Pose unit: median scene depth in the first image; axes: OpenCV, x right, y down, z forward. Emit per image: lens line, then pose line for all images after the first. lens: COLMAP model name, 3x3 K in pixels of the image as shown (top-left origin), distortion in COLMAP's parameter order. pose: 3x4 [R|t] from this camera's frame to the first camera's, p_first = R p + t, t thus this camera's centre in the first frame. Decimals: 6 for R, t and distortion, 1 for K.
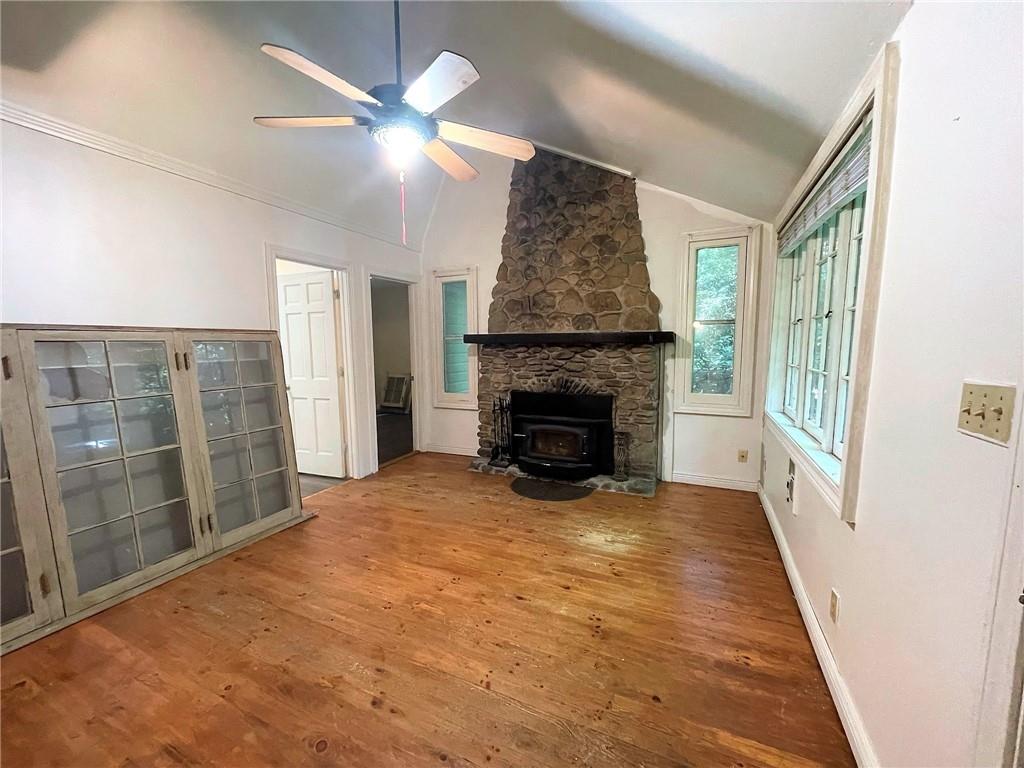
lens RADIAL K [[409.3, 0, 509.7], [0, 409.3, 388.8], [0, 0, 1]] dist [-0.009145, 0.000756]
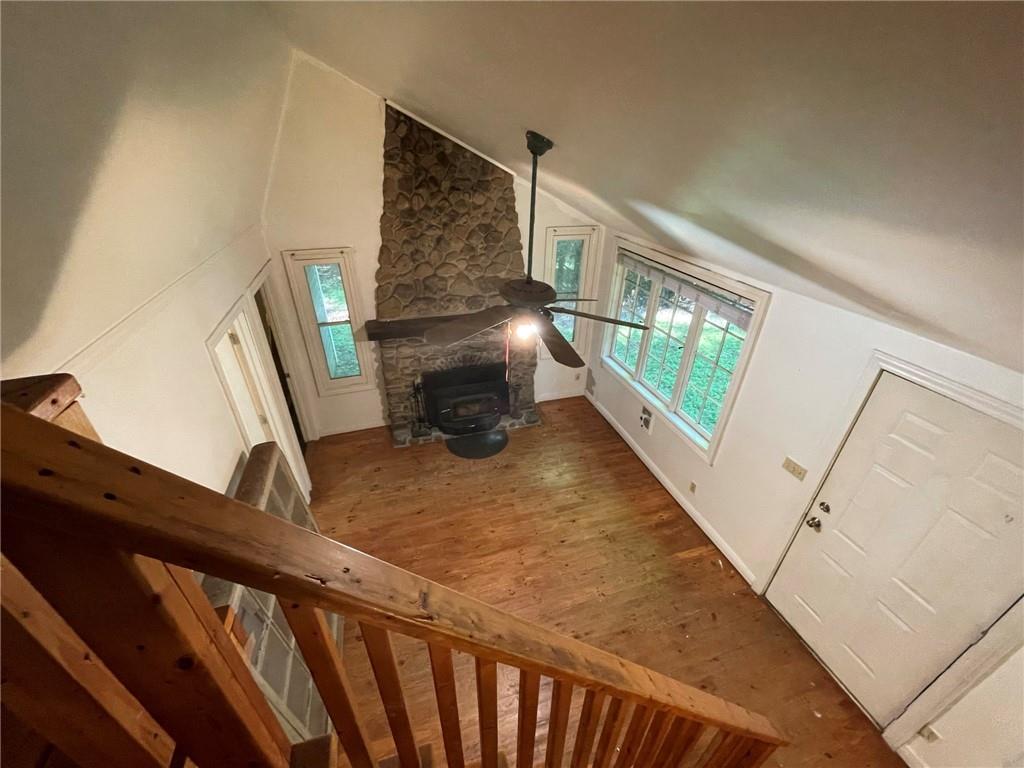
lens RADIAL K [[409.3, 0, 507.0], [0, 409.3, 383.9], [0, 0, 1]] dist [-0.009145, 0.000756]
pose [[0.746271, -0.322214, 0.582459, -0.508711], [0.054173, 0.901529, 0.429314, -0.457141], [-0.663434, -0.288830, 0.690240, 0.081959]]
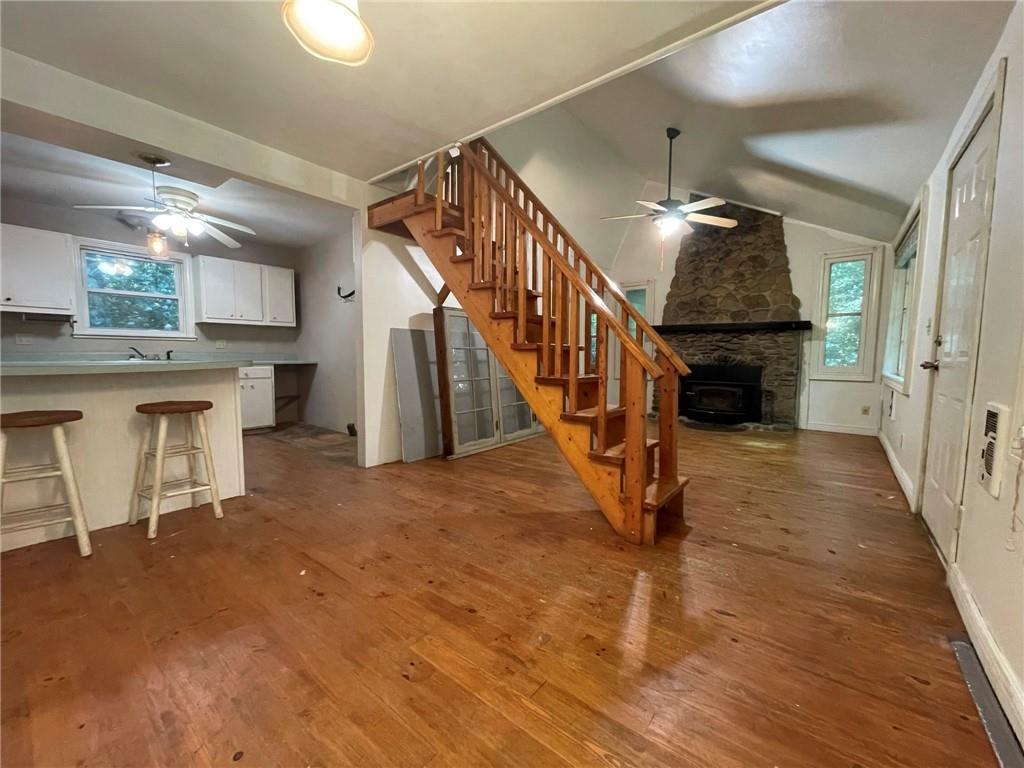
lens RADIAL K [[409.3, 0, 514.9], [0, 409.3, 385.0], [0, 0, 1]] dist [-0.009145, 0.000756]
pose [[0.973209, 0.031996, -0.227684, -0.254325], [-0.038661, 0.998943, -0.024875, 0.145939], [0.226648, 0.033011, 0.973417, -0.568917]]
